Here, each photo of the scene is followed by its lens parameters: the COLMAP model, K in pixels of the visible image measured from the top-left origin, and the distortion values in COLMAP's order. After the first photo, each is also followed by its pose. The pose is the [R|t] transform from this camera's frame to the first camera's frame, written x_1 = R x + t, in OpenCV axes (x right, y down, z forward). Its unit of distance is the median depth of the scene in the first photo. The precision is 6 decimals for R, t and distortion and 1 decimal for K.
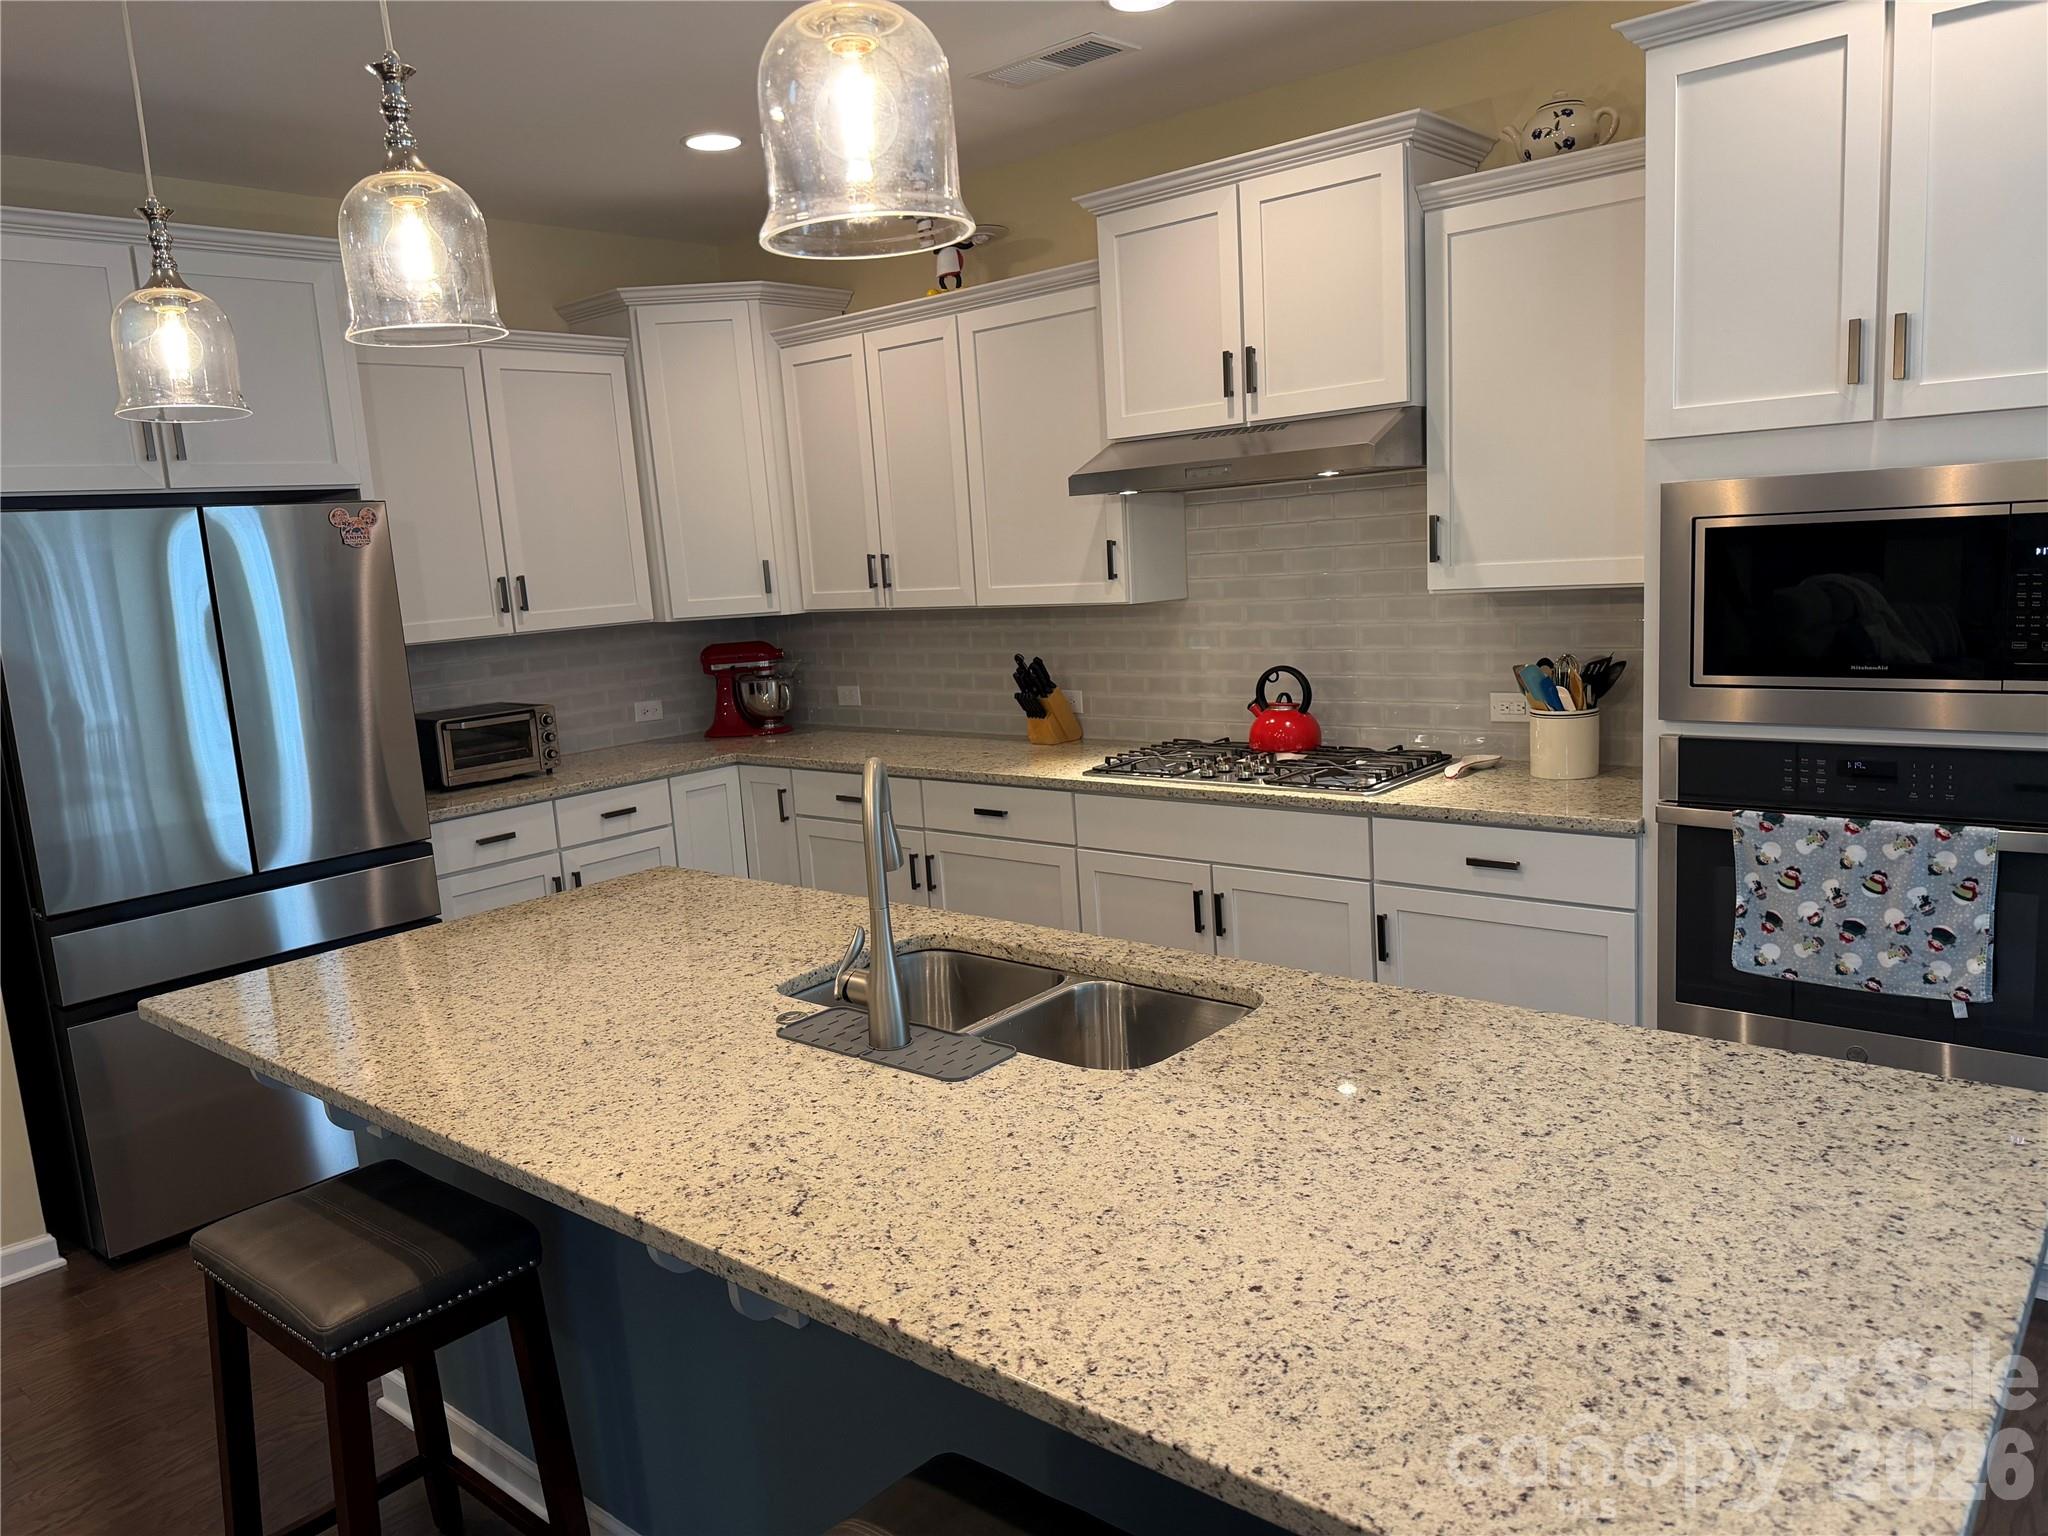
lens RADIAL K [[1429.9, 0, 1035.9], [0, 1429.9, 773.1], [0, 0, 1]] dist [0.032938, -0.035238]
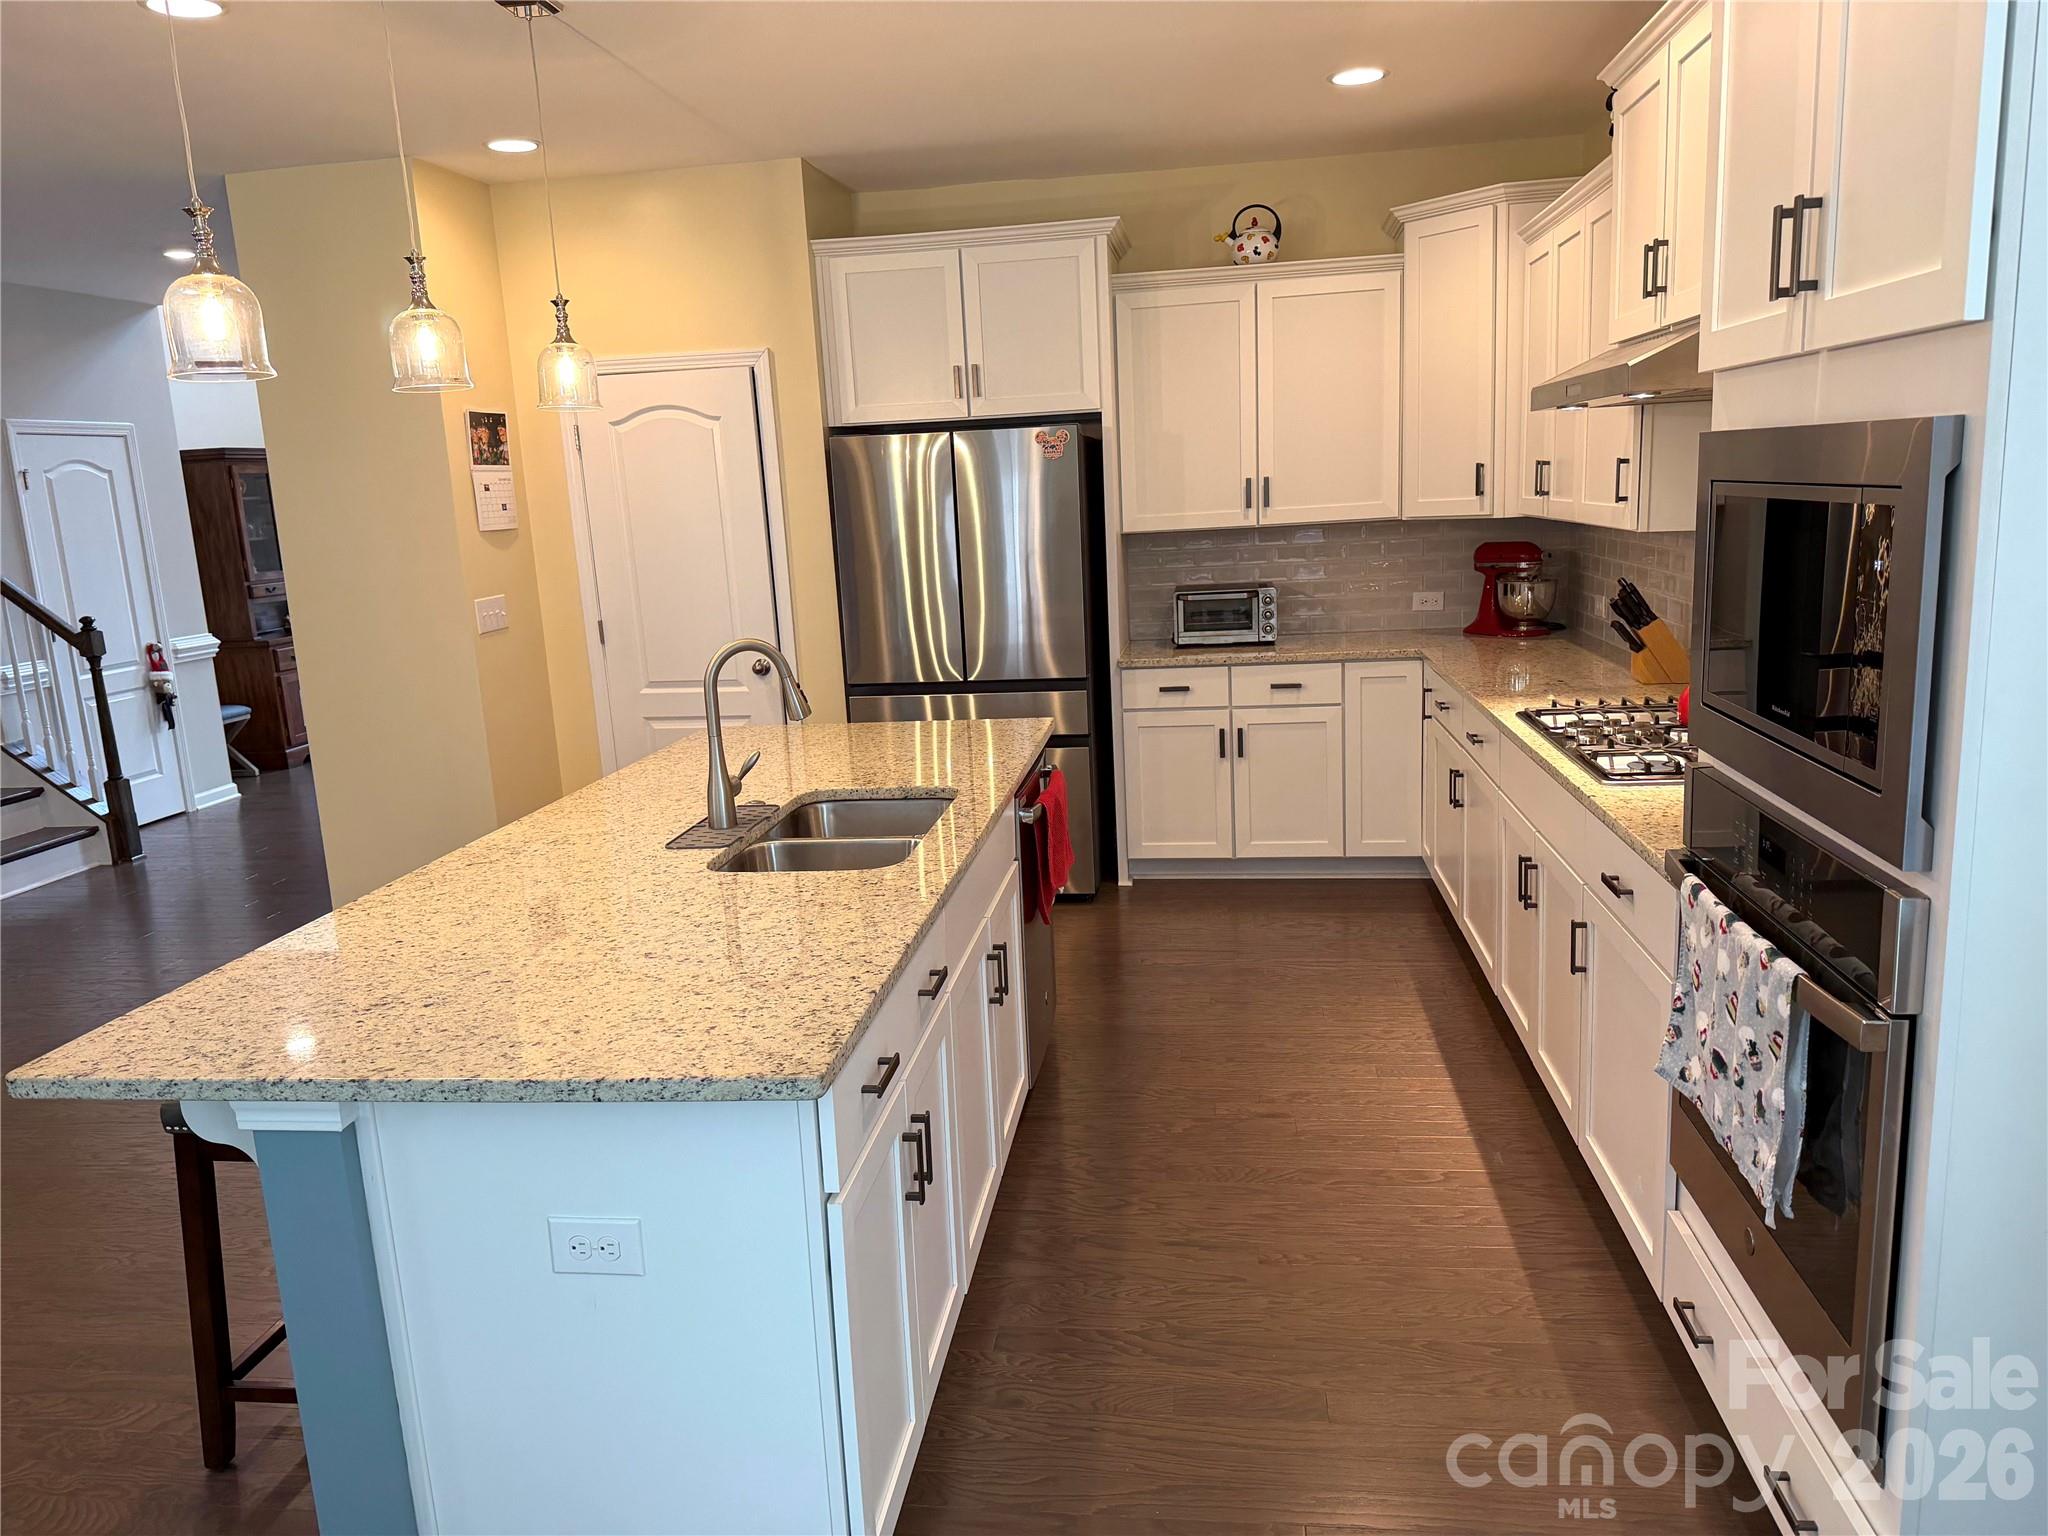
lens RADIAL K [[1429.9, 0, 1021.8], [0, 1429.9, 769.8], [0, 0, 1]] dist [0.032938, -0.035238]
pose [[0.539848, 0.194809, -0.818910, 0.579444], [-0.117041, 0.980773, 0.156158, -0.064041], [0.833586, 0.011544, 0.552269, 0.190869]]
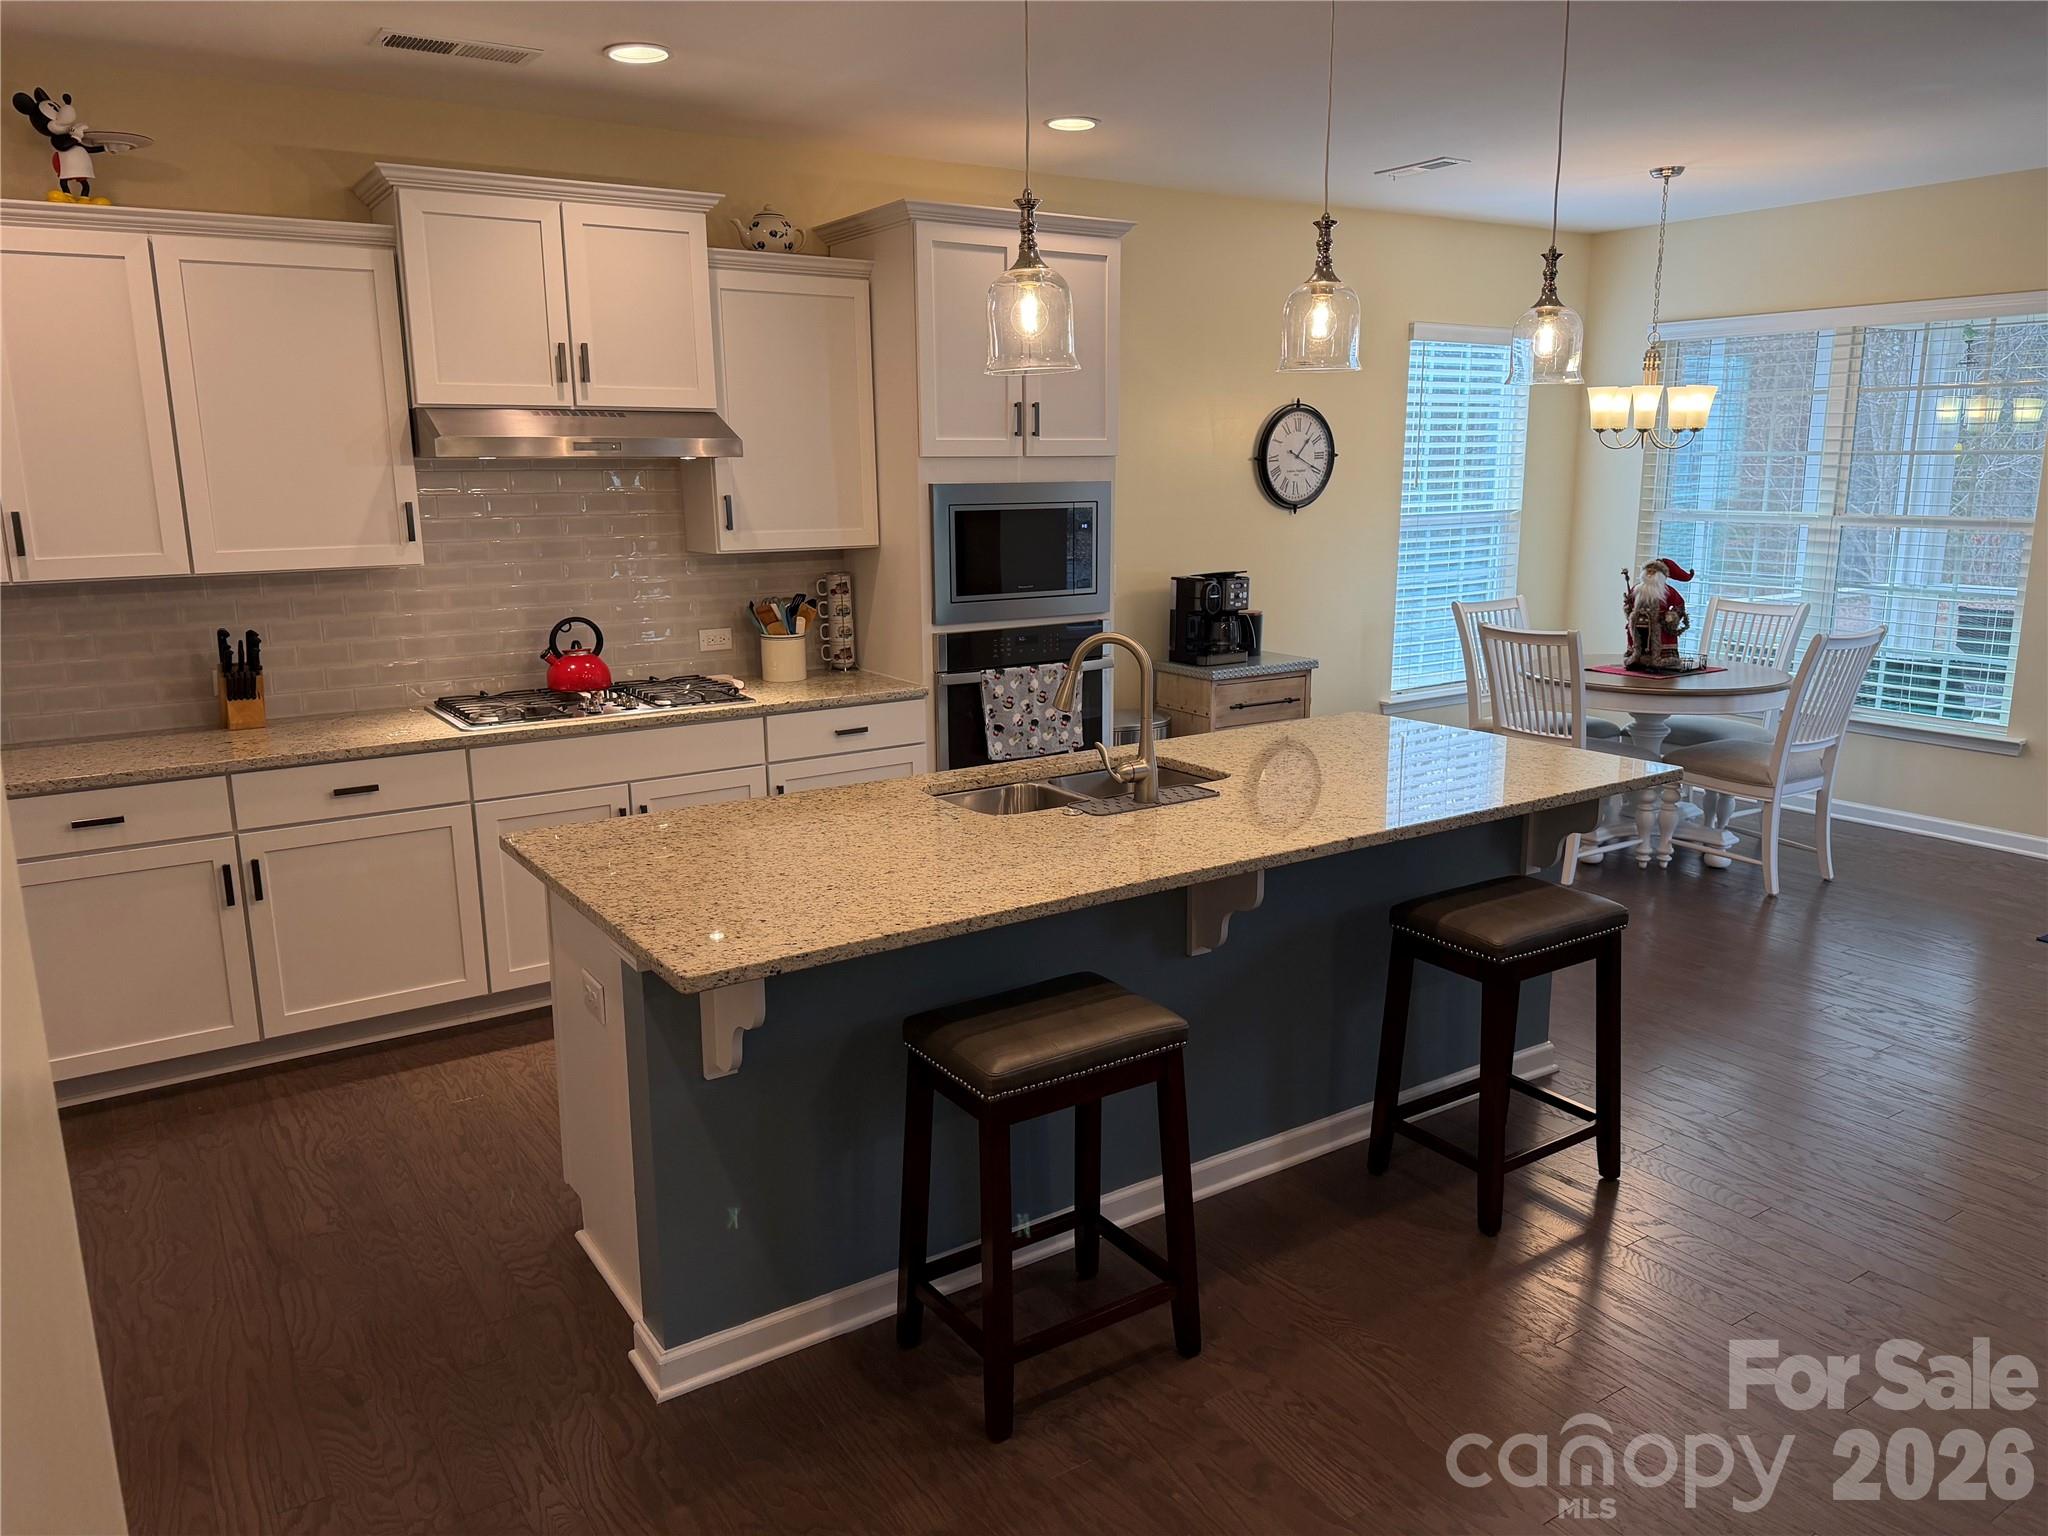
lens RADIAL K [[1429.9, 0, 1039.8], [0, 1429.9, 773.2], [0, 0, 1]] dist [0.032938, -0.035238]
pose [[0.262865, -0.139667, 0.954670, -0.885995], [0.146466, 0.983776, 0.103596, -0.016256], [-0.953651, 0.112595, 0.279057, 0.336618]]
